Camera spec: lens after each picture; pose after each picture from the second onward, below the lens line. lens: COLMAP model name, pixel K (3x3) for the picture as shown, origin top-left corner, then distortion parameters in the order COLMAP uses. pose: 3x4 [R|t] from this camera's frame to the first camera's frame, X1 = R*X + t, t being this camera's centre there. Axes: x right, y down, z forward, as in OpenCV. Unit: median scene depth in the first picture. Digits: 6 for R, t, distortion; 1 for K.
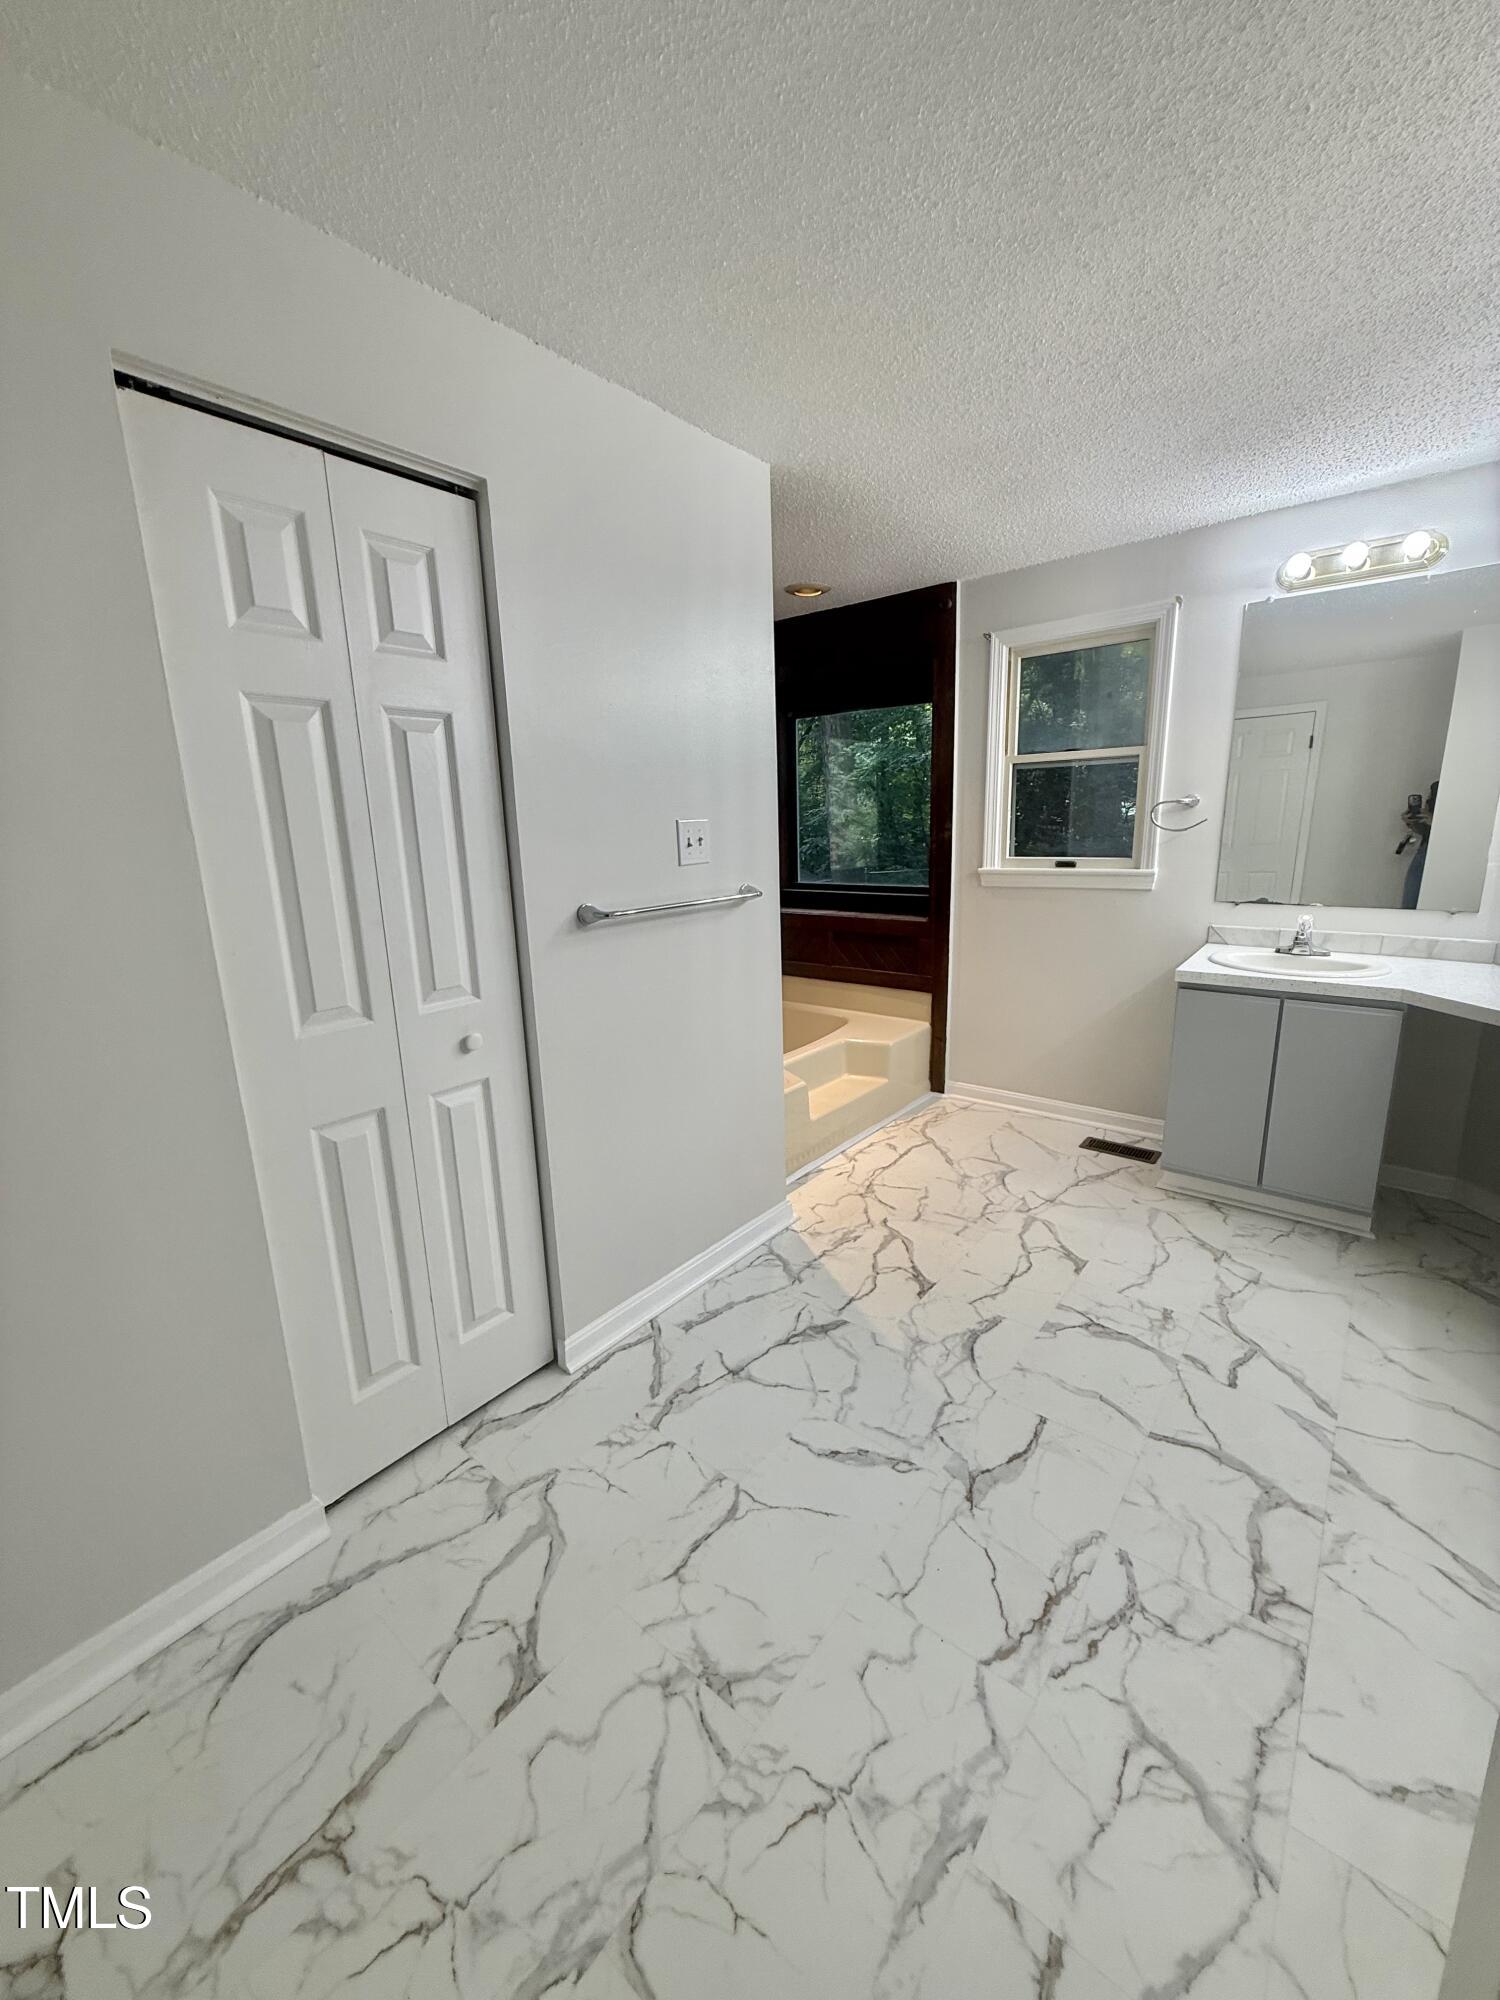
lens RADIAL K [[797.1, 0, 750.7], [0, 797.1, 993.3], [0, 0, 1]] dist [0.001755, 0.000006]
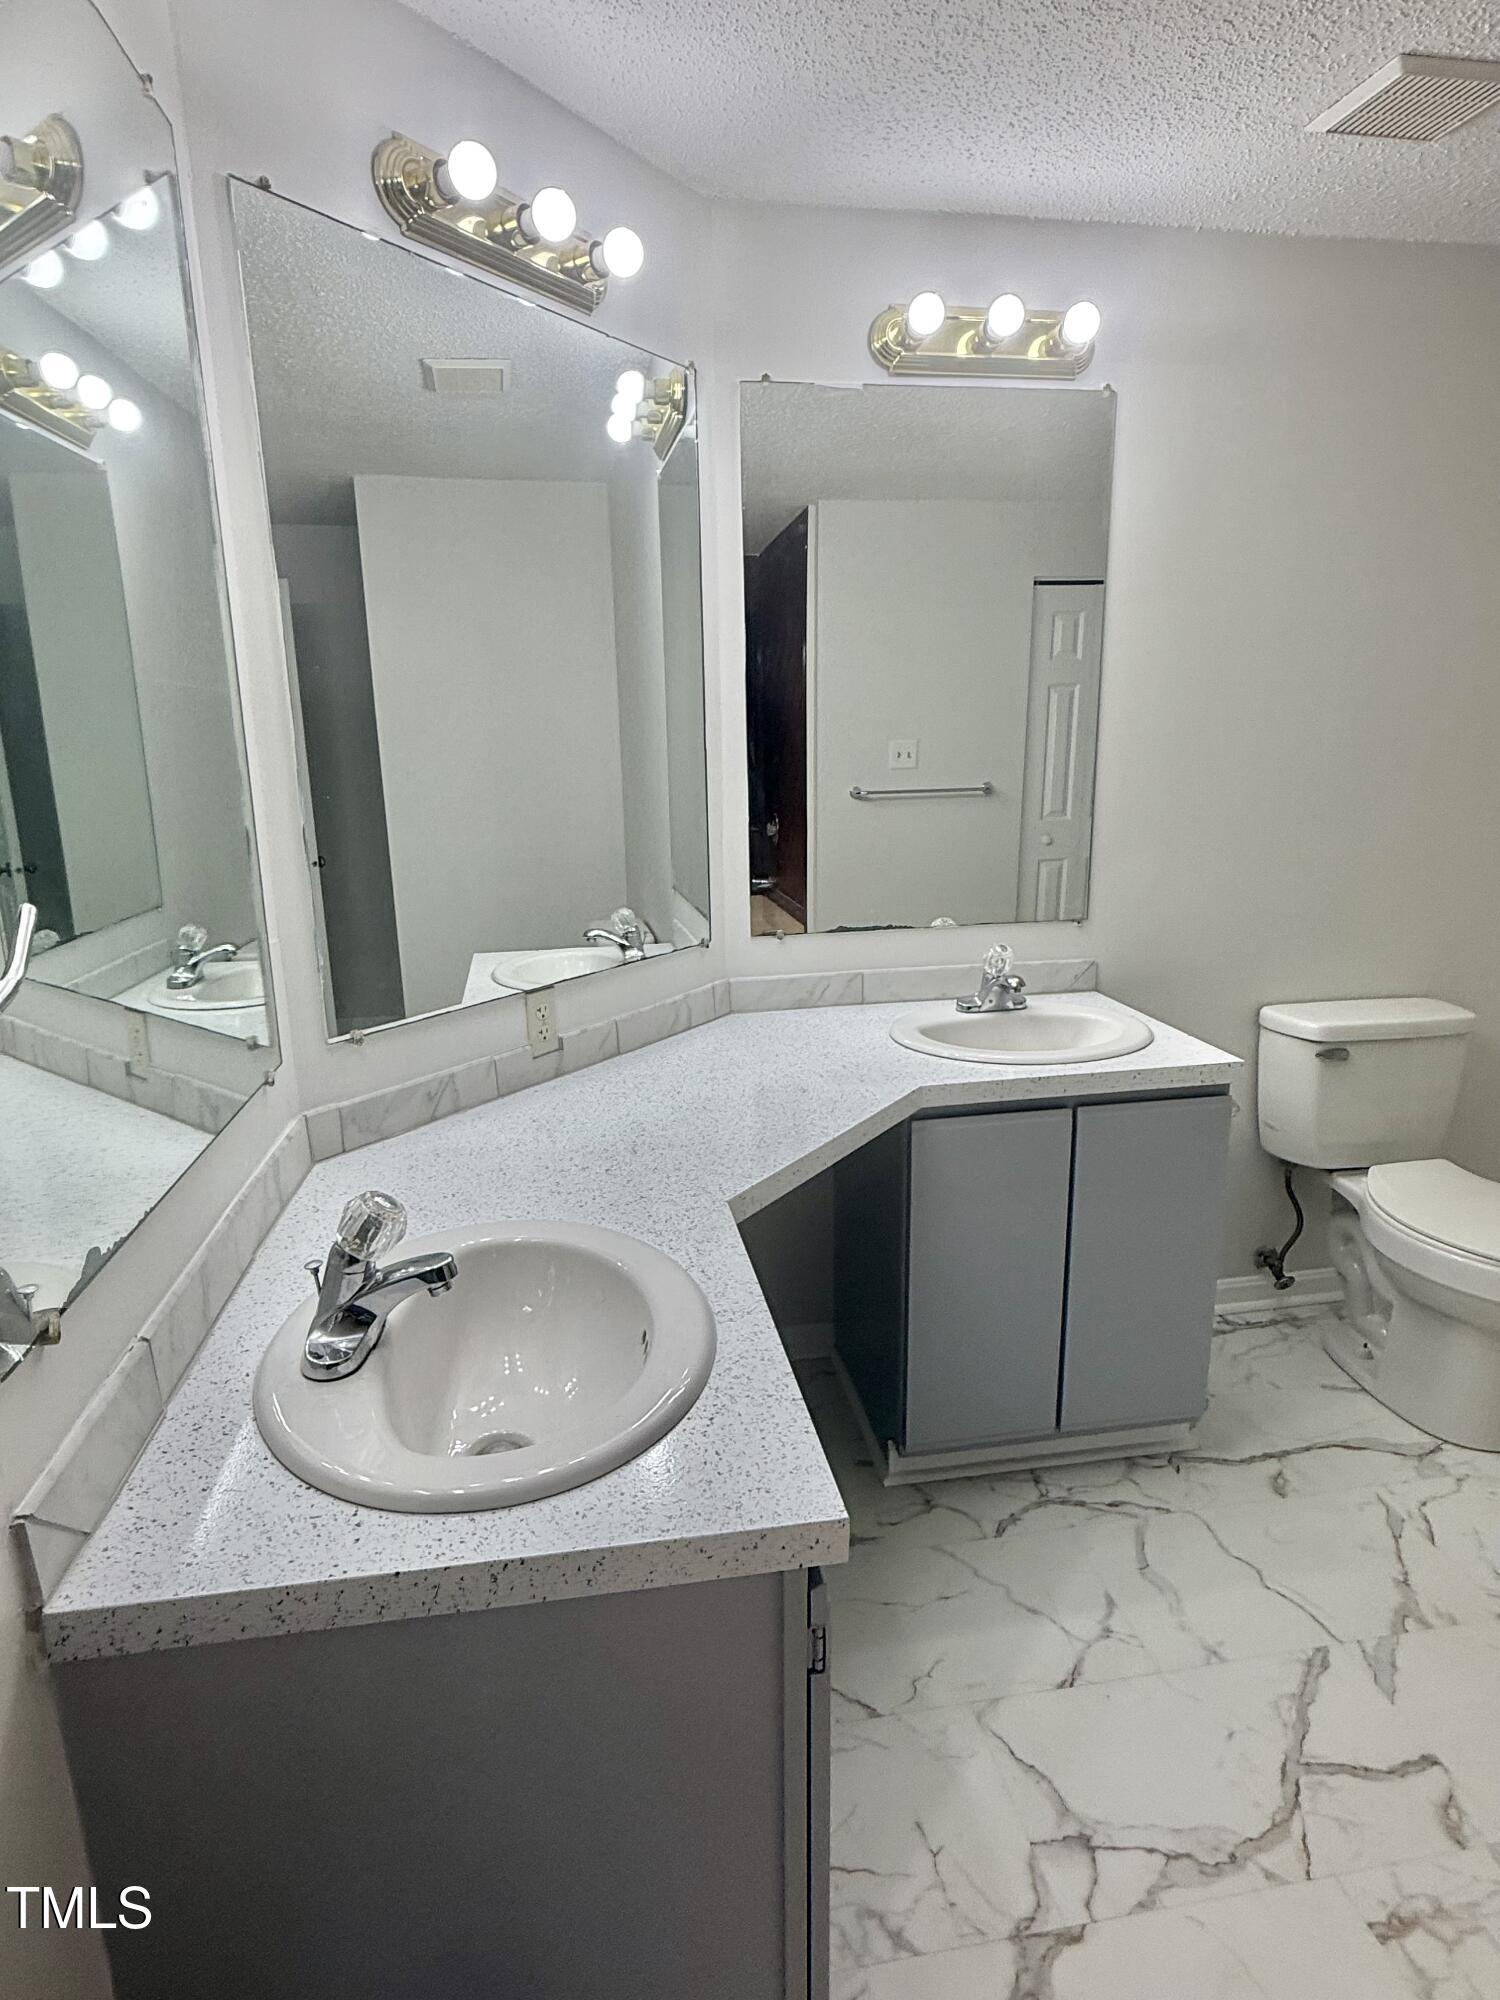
lens RADIAL K [[1093.8, 0, 750.0], [0, 1093.8, 1000.0], [0, 0, 1]] dist [0.002987, -0.002981]
pose [[-0.746485, -0.115929, 0.655226, 0.395819], [0.178549, 0.913695, 0.365077, -0.299126], [-0.641000, 0.389514, -0.661361, 1.246971]]
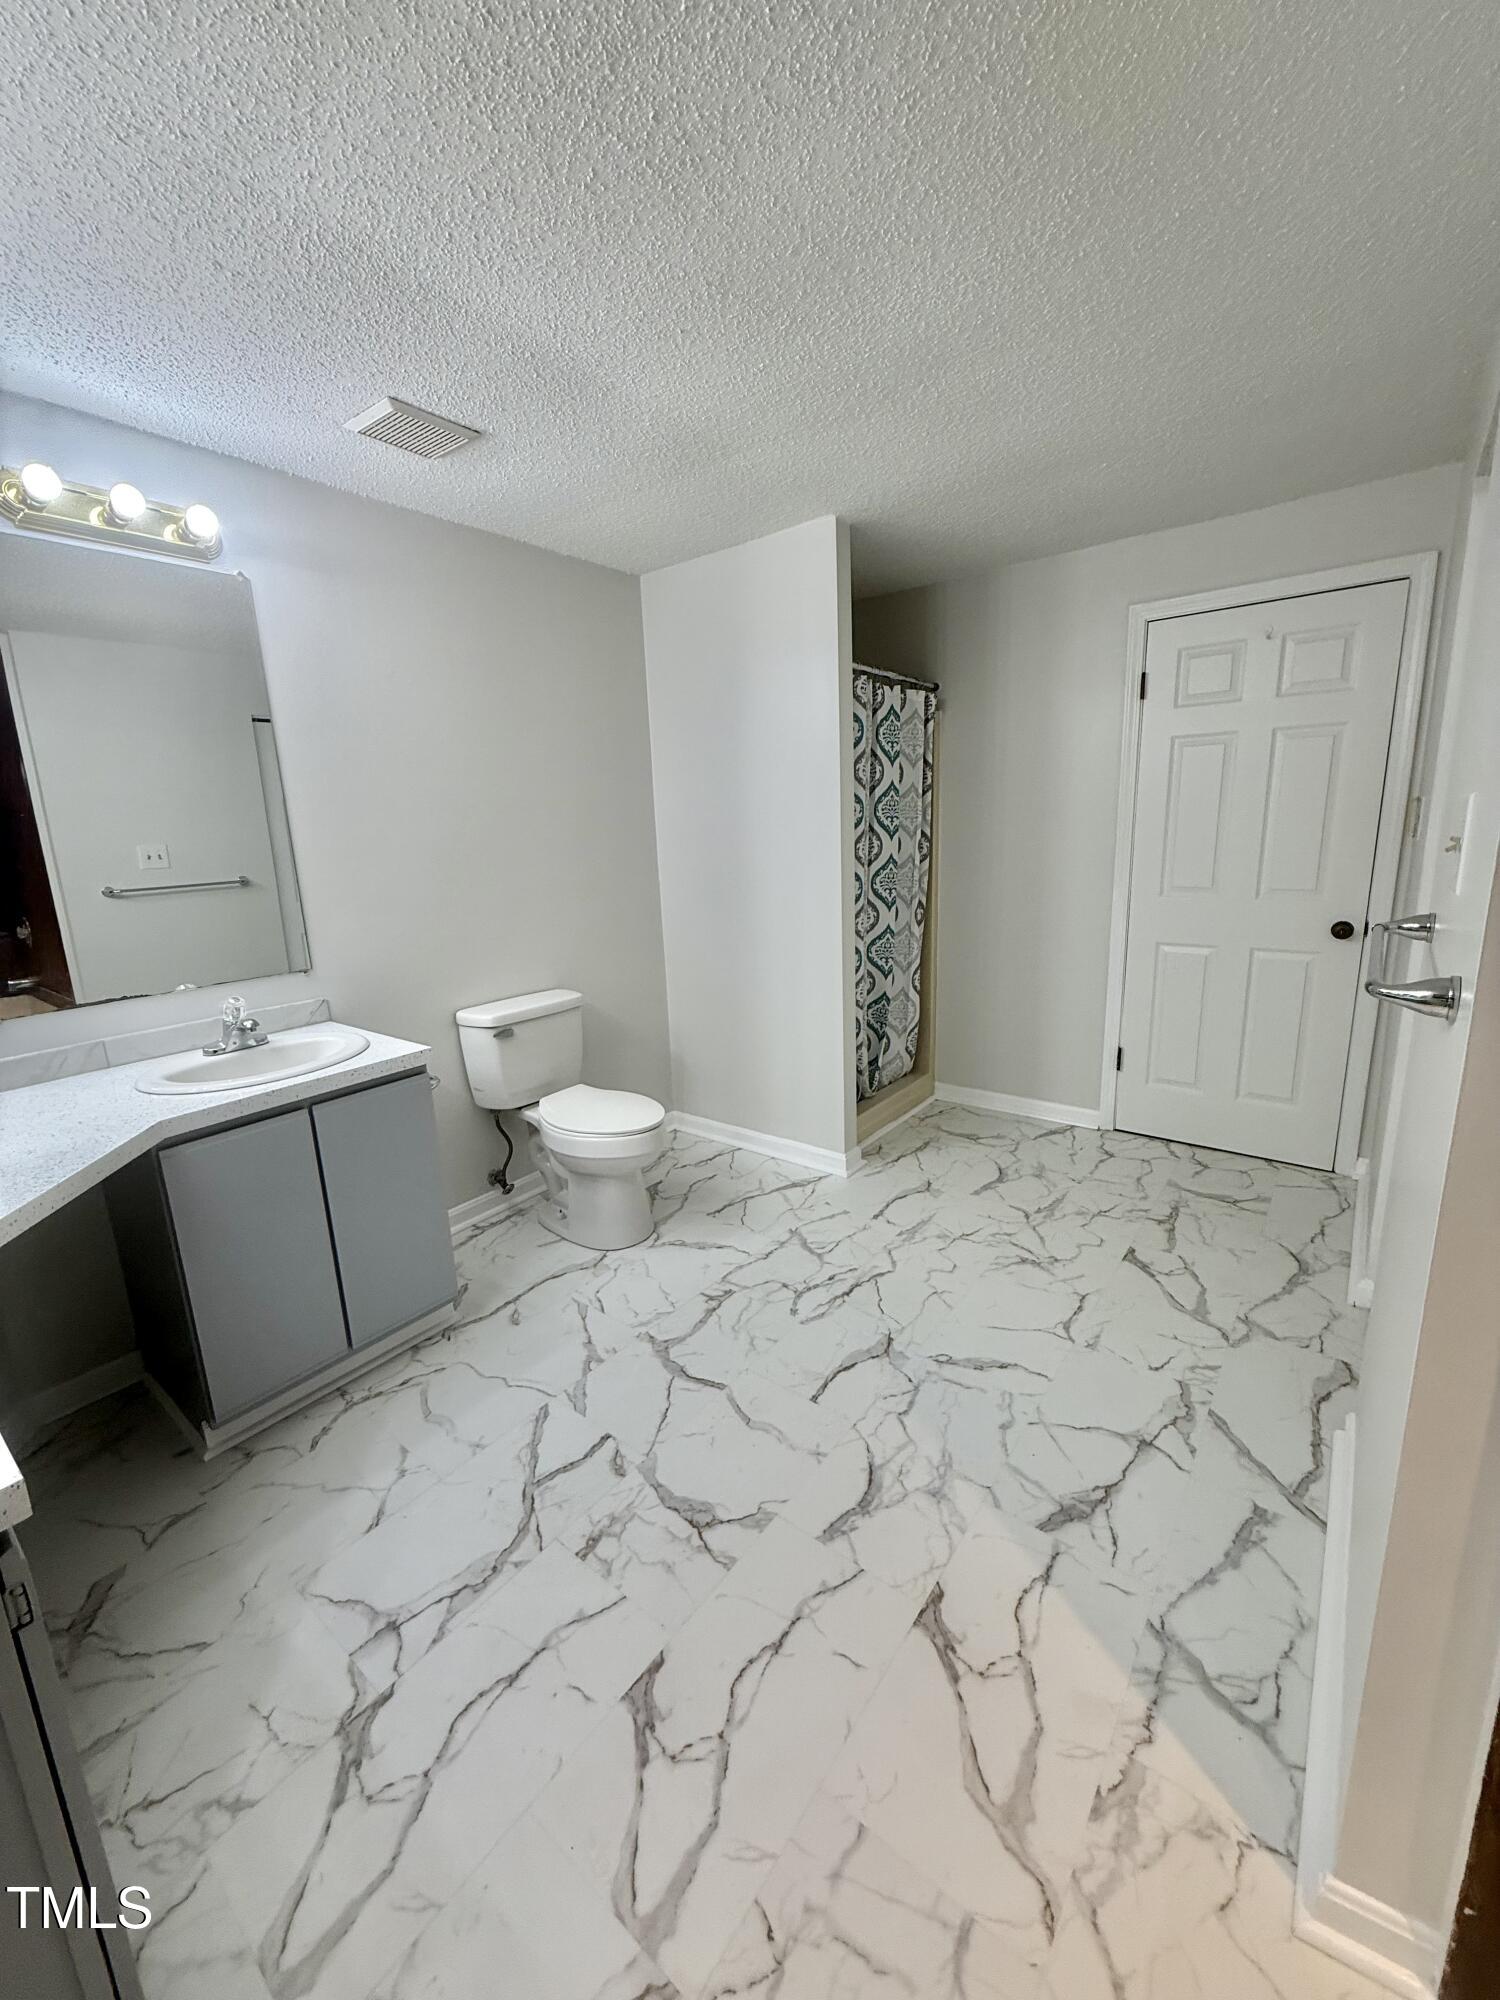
lens RADIAL K [[788.1, 0, 748.7], [0, 788.1, 993.6], [0, 0, 1]] dist [-0.000580, 0.000221]
pose [[-0.997648, 0.068550, 0.000408, 0.303780], [0.062525, 0.907497, 0.415378, -0.285753], [0.028104, 0.414427, -0.909649, 1.259862]]
